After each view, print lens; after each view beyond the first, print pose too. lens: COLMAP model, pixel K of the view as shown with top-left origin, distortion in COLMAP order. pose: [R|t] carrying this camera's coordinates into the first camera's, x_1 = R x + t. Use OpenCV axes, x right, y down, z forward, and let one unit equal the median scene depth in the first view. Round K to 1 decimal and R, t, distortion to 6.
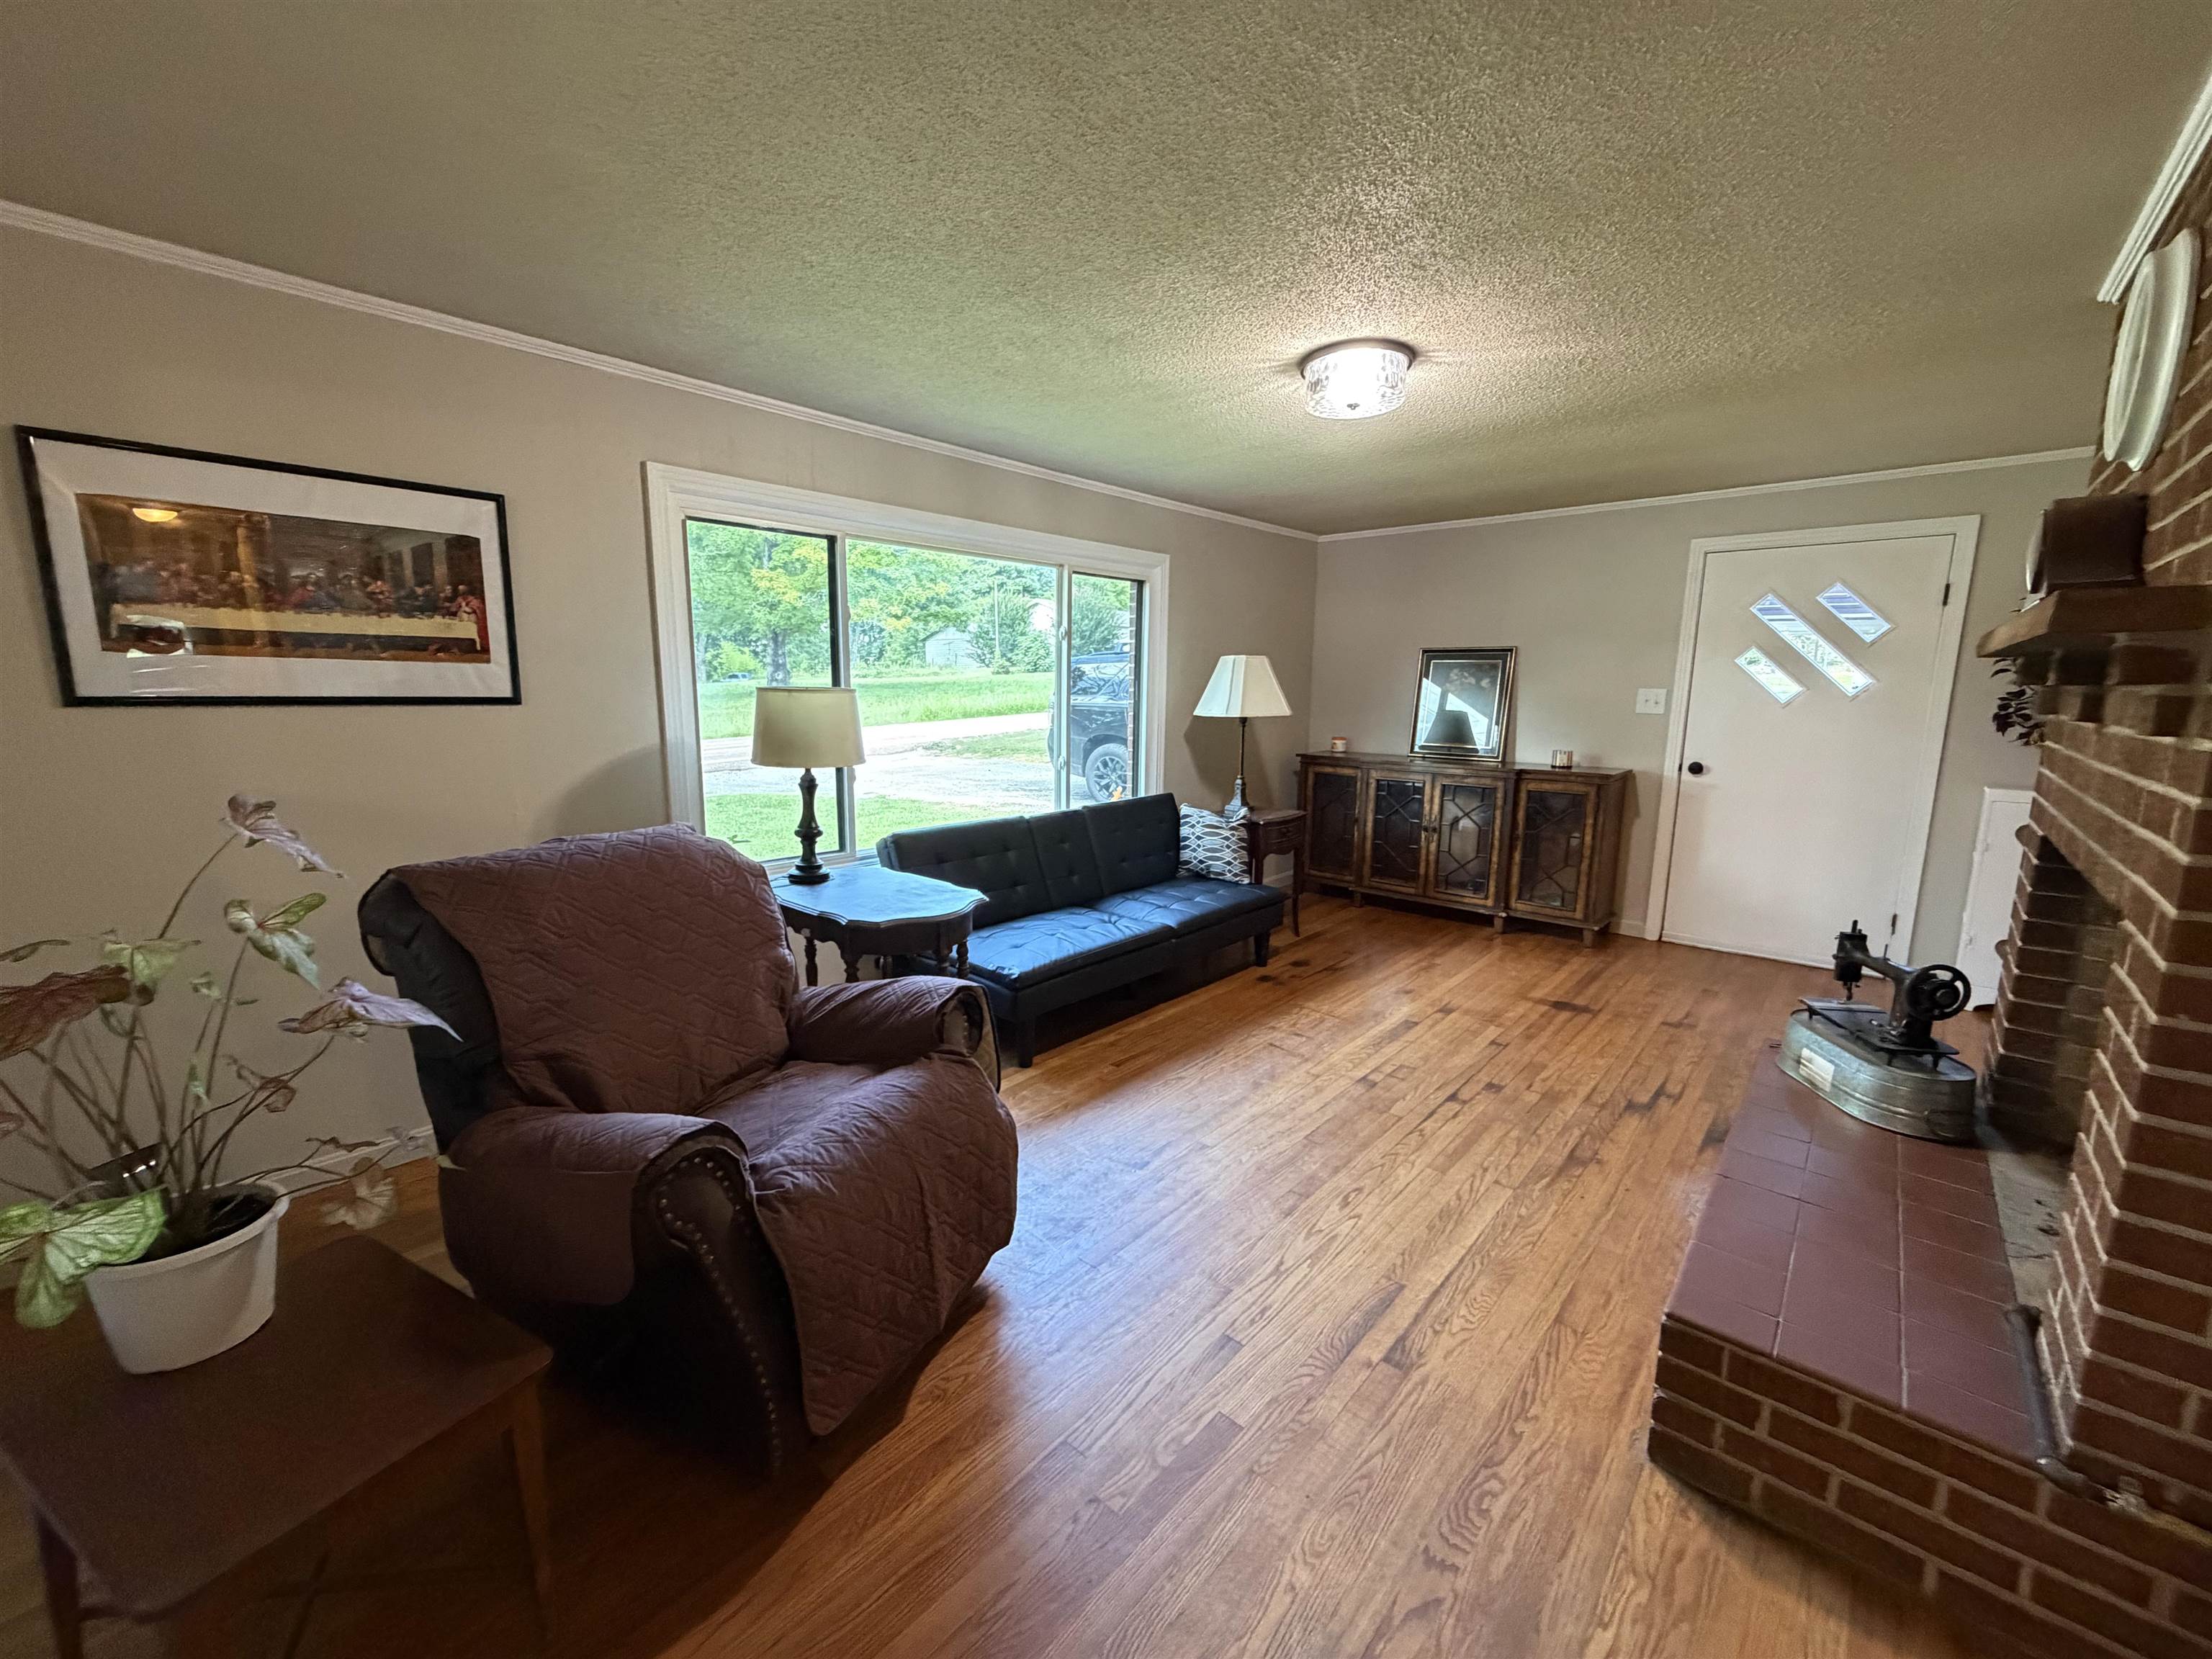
lens RADIAL K [[882.5, 0, 1096.5], [0, 882.5, 824.3], [0, 0, 1]] dist [-0.002092, 0.001299]
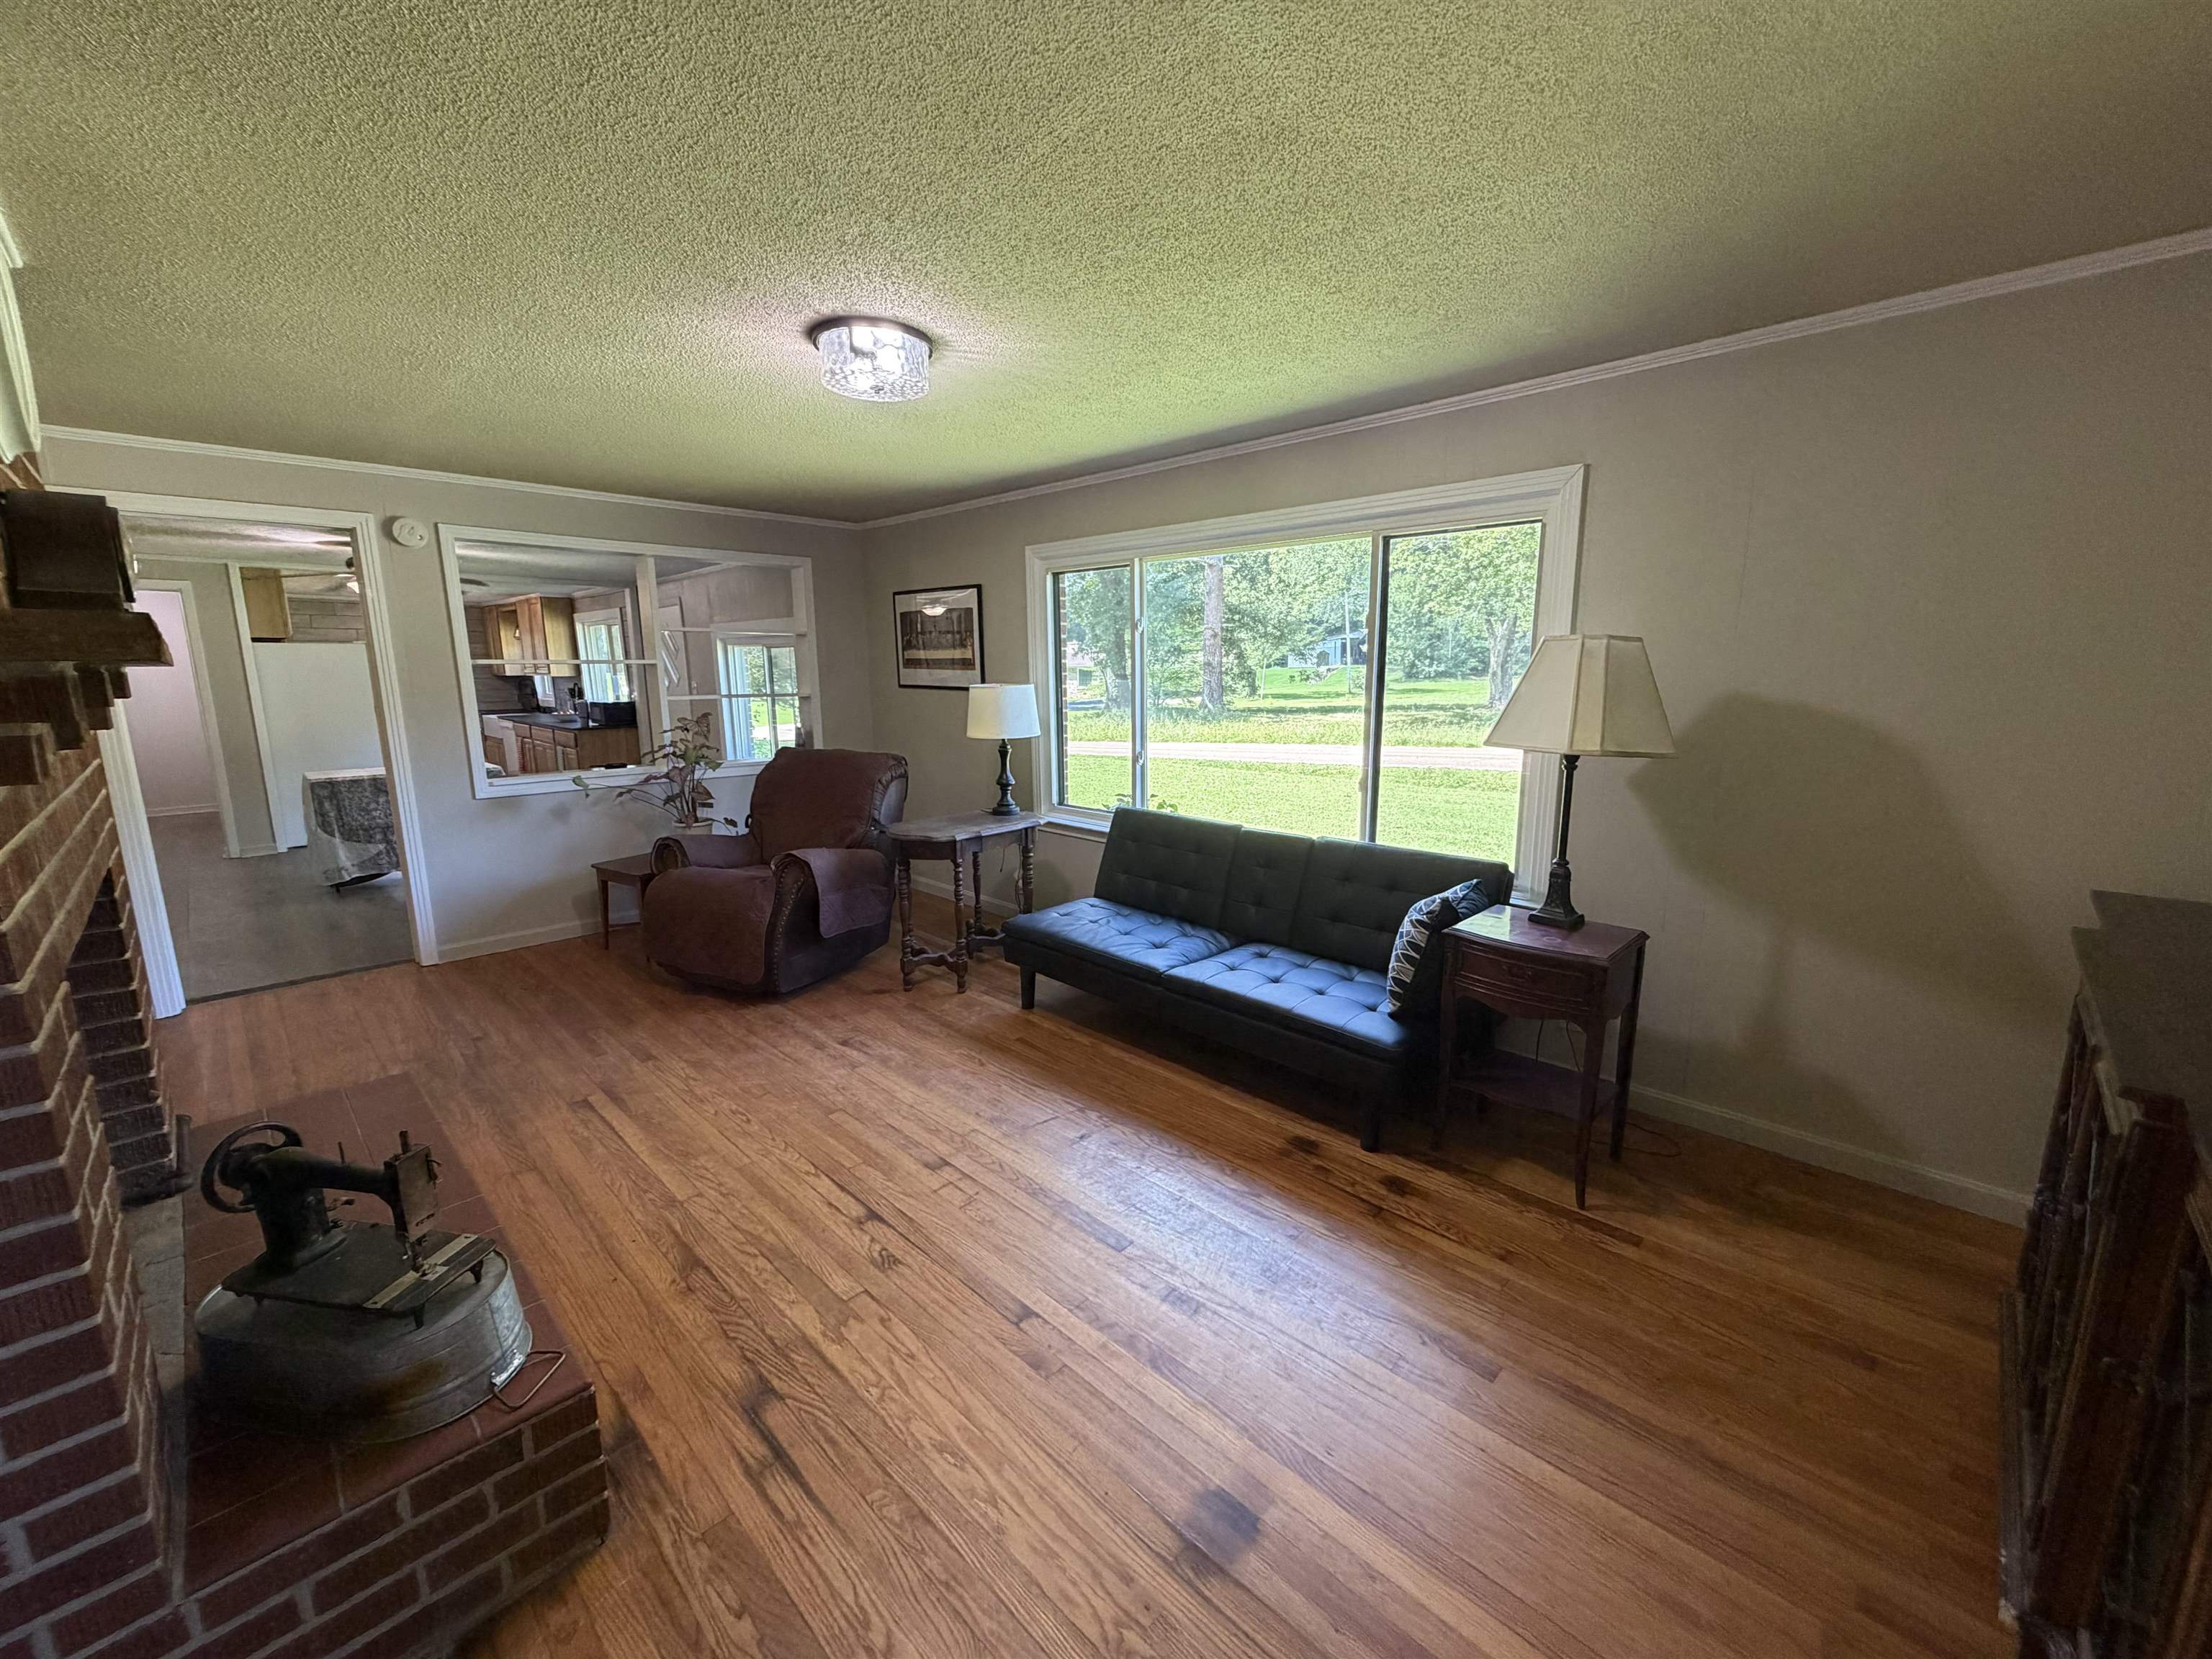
lens RADIAL K [[882.5, 0, 1100.3], [0, 882.5, 831.3], [0, 0, 1]] dist [-0.002092, 0.001299]
pose [[-0.043198, 0.175970, -0.983447, 1.109433], [-0.154835, 0.971293, 0.180597, -0.197537], [0.986995, 0.160073, -0.014711, 1.156474]]
